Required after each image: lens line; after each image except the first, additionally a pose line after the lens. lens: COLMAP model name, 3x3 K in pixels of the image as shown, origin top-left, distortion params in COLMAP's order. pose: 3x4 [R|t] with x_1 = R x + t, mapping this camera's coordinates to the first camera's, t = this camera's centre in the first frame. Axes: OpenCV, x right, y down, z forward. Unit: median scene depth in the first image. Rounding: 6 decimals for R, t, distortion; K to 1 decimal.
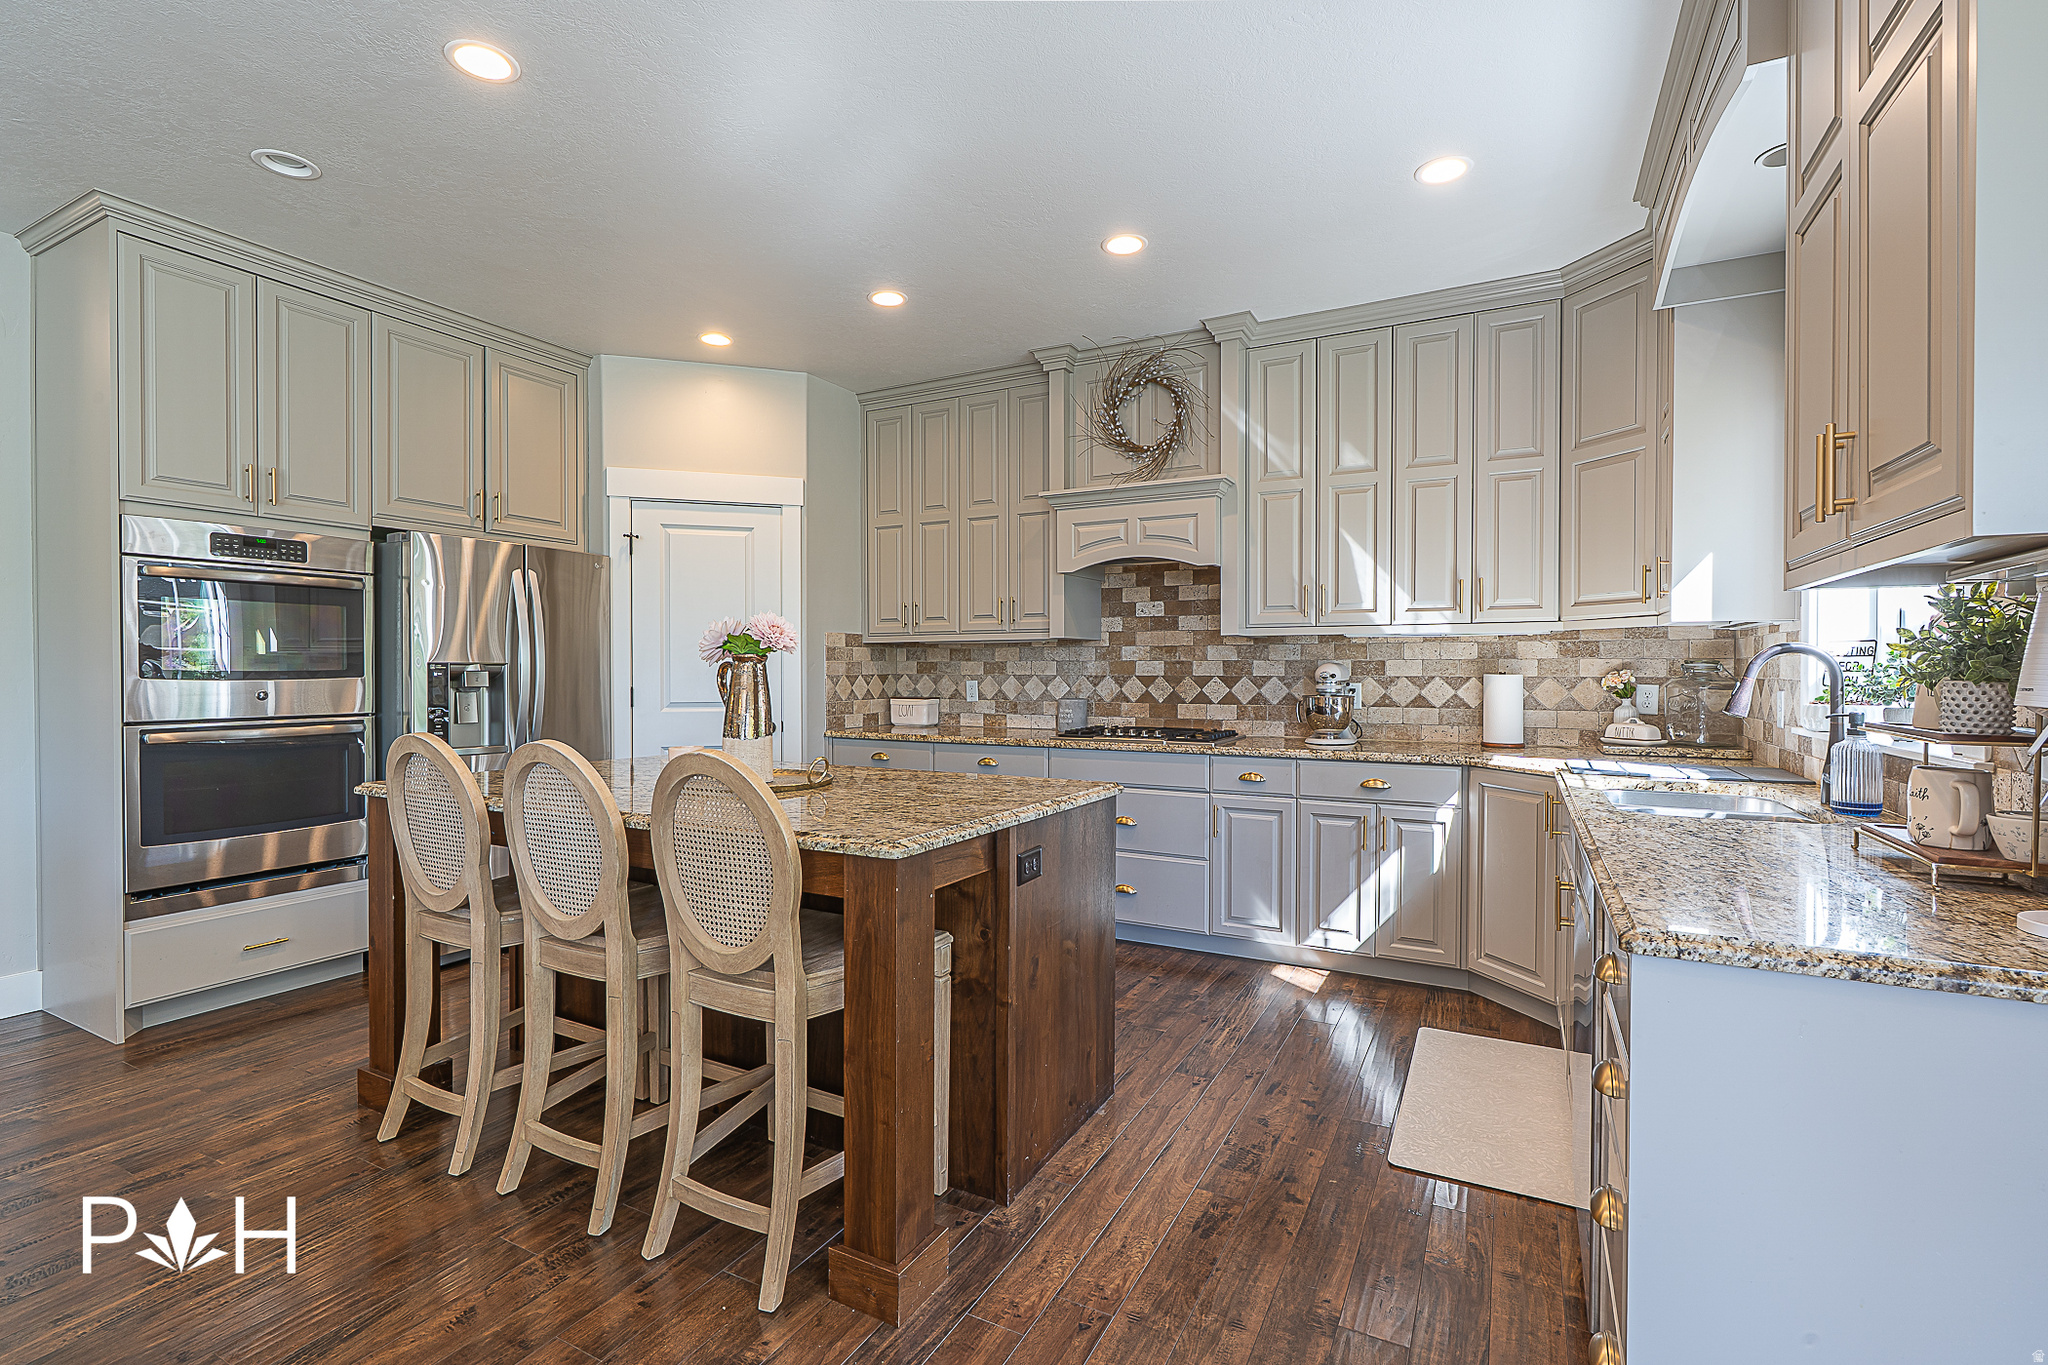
lens RADIAL K [[931.9, 0, 1019.5], [0, 931.9, 679.4], [0, 0, 1]] dist [-0.008737, 0.003245]
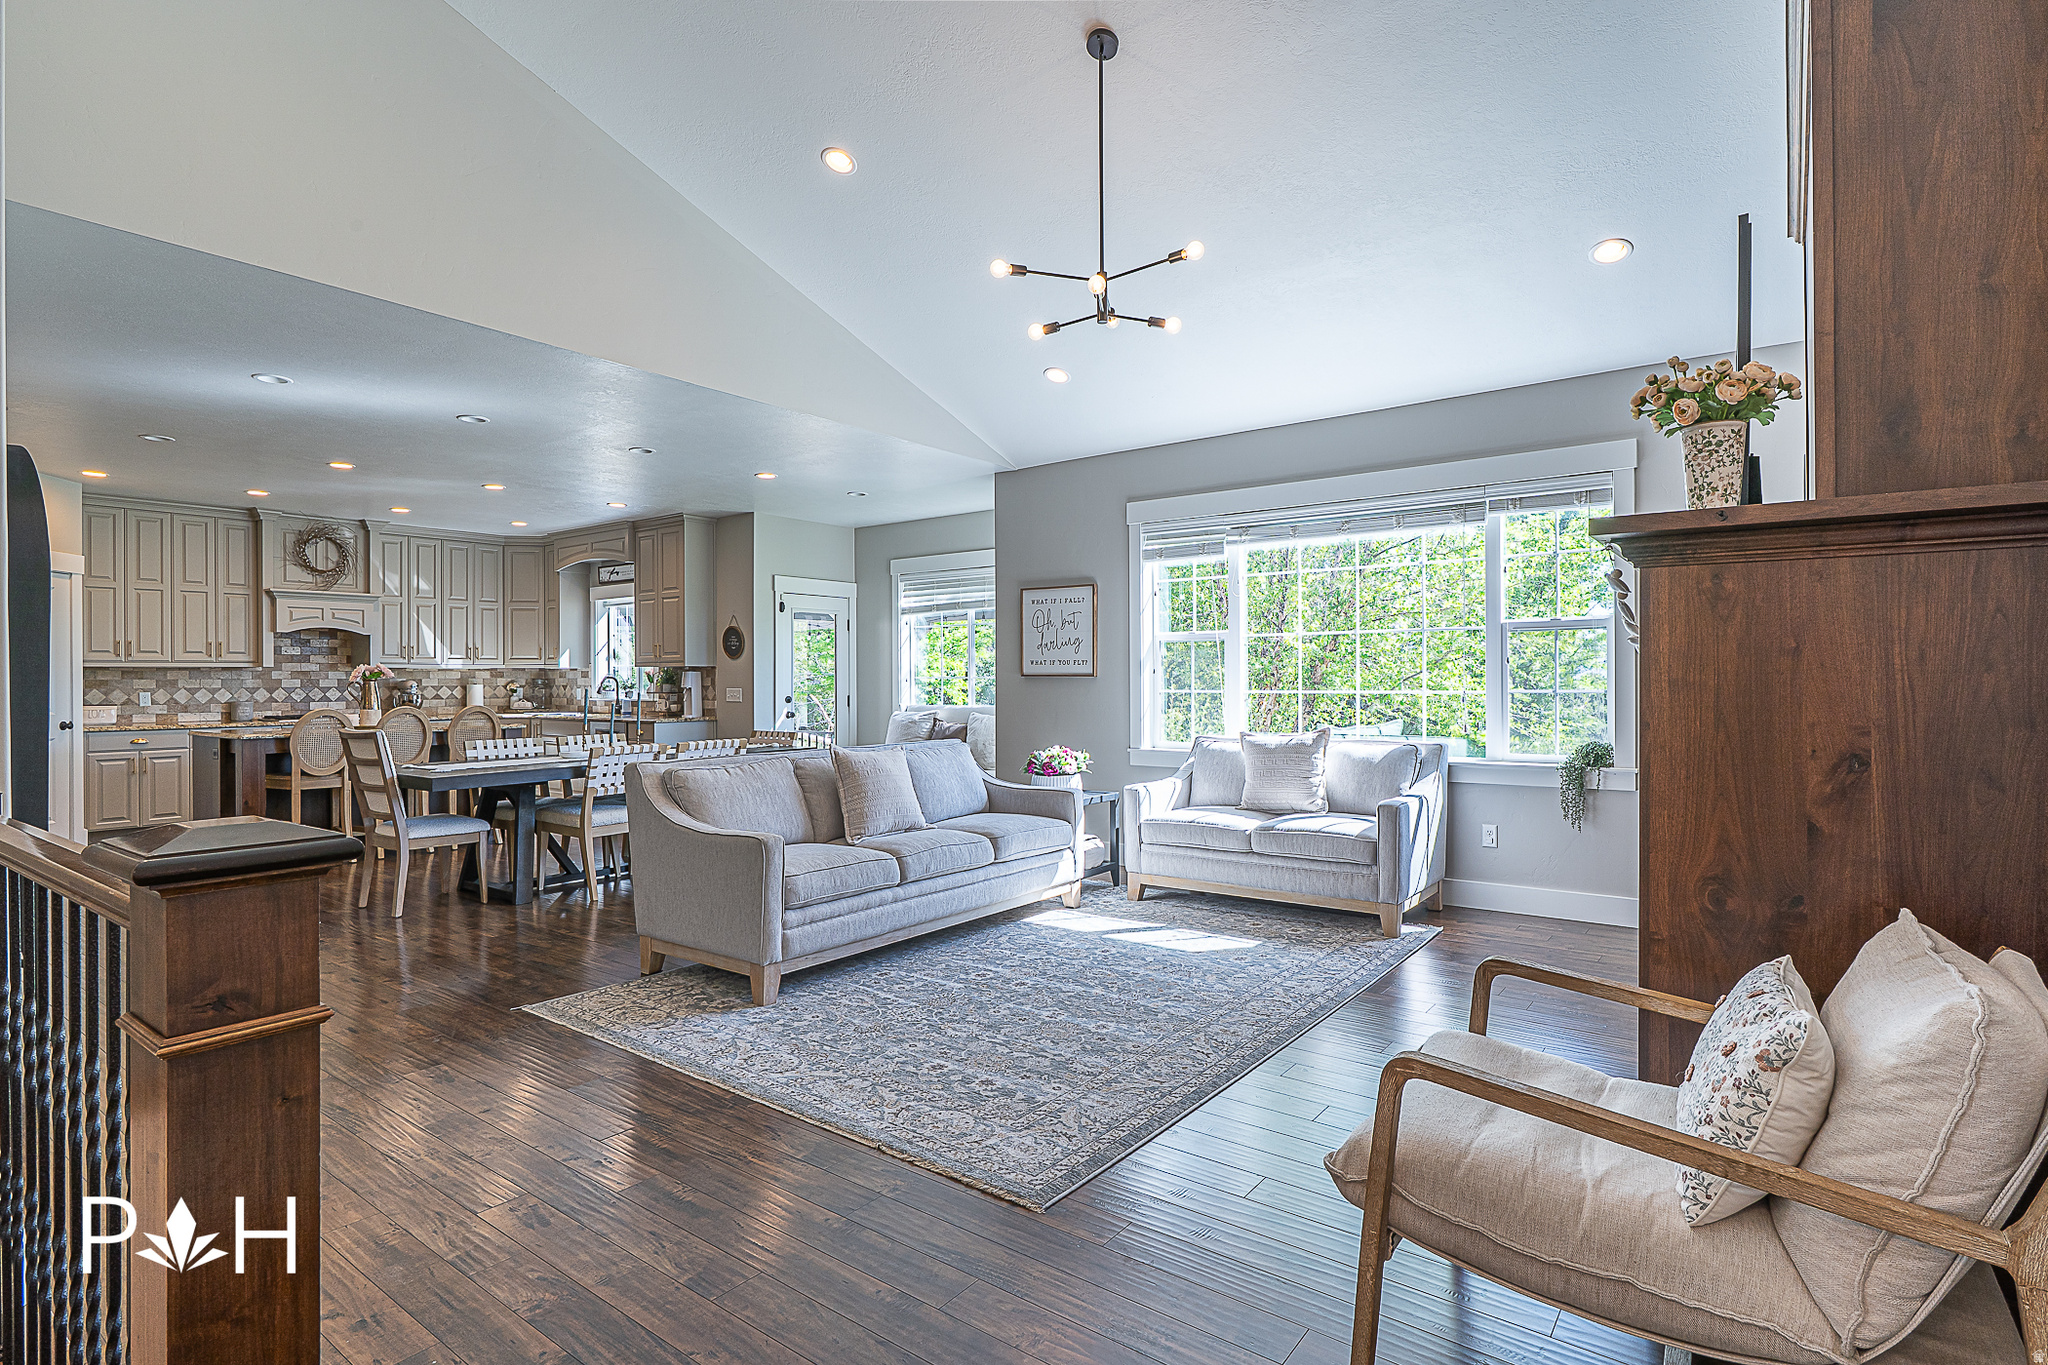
lens RADIAL K [[1017.8, 0, 1022.0], [0, 1017.8, 680.8], [0, 0, 1]] dist [-0.006514, 0.002259]
pose [[0.159077, -0.004277, 0.987257, -1.681783], [0.014610, 0.999891, 0.001978, 0.000403], [-0.987158, 0.014109, 0.159122, -0.766145]]
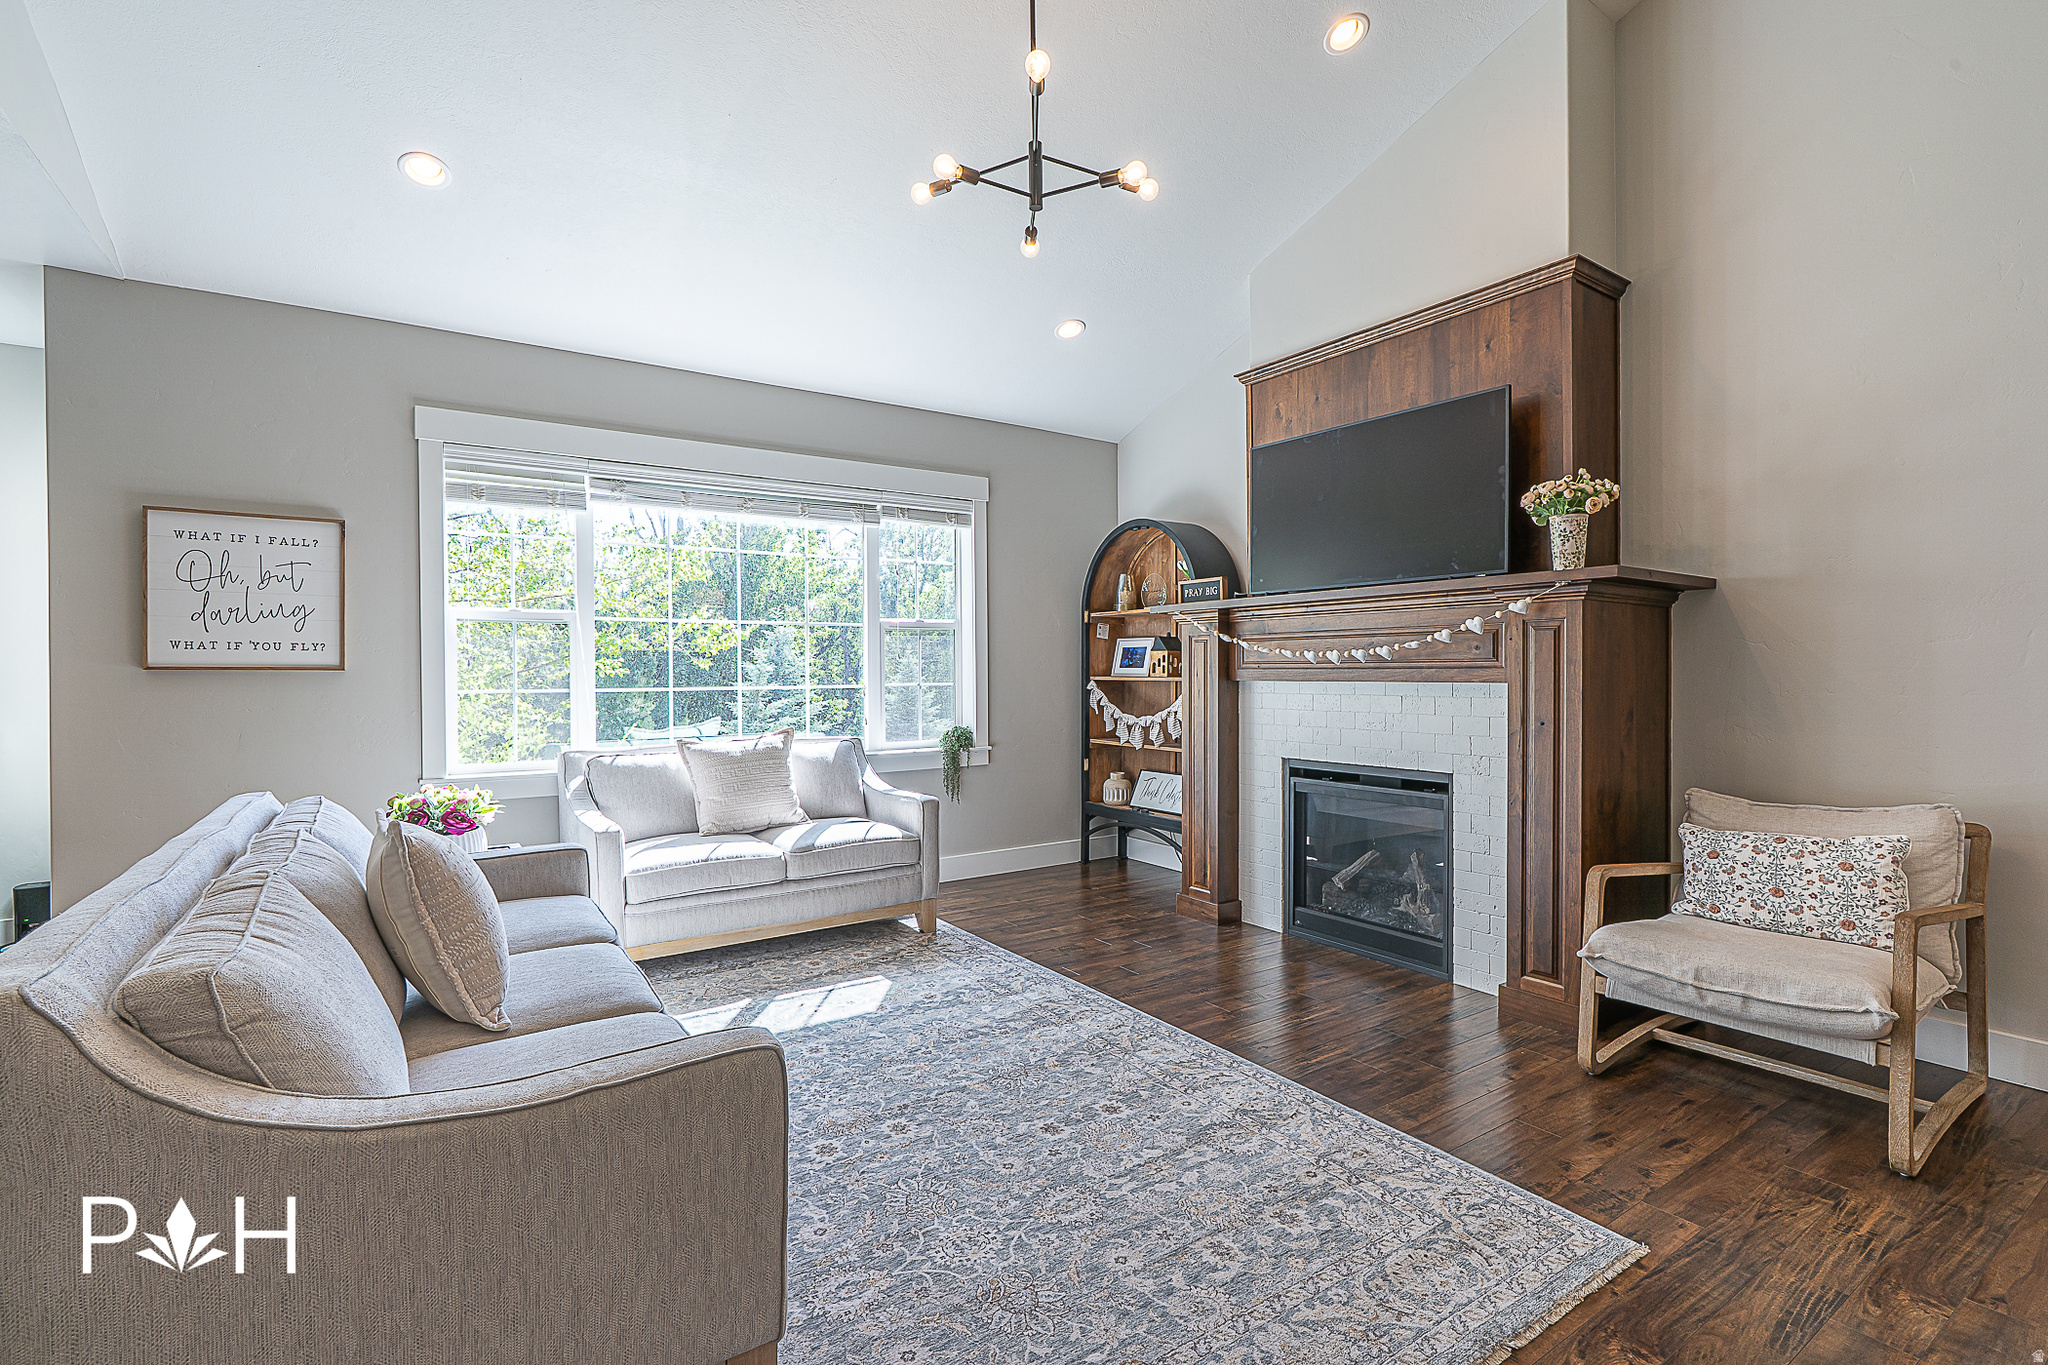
lens RADIAL K [[931.9, 0, 1014.9], [0, 931.9, 680.4], [0, 0, 1]] dist [-0.008737, 0.003245]
pose [[-0.878052, -0.002198, 0.478561, -1.111780], [0.007541, 0.999802, 0.018428, -0.003272], [-0.478506, 0.019789, -0.877861, -0.169175]]
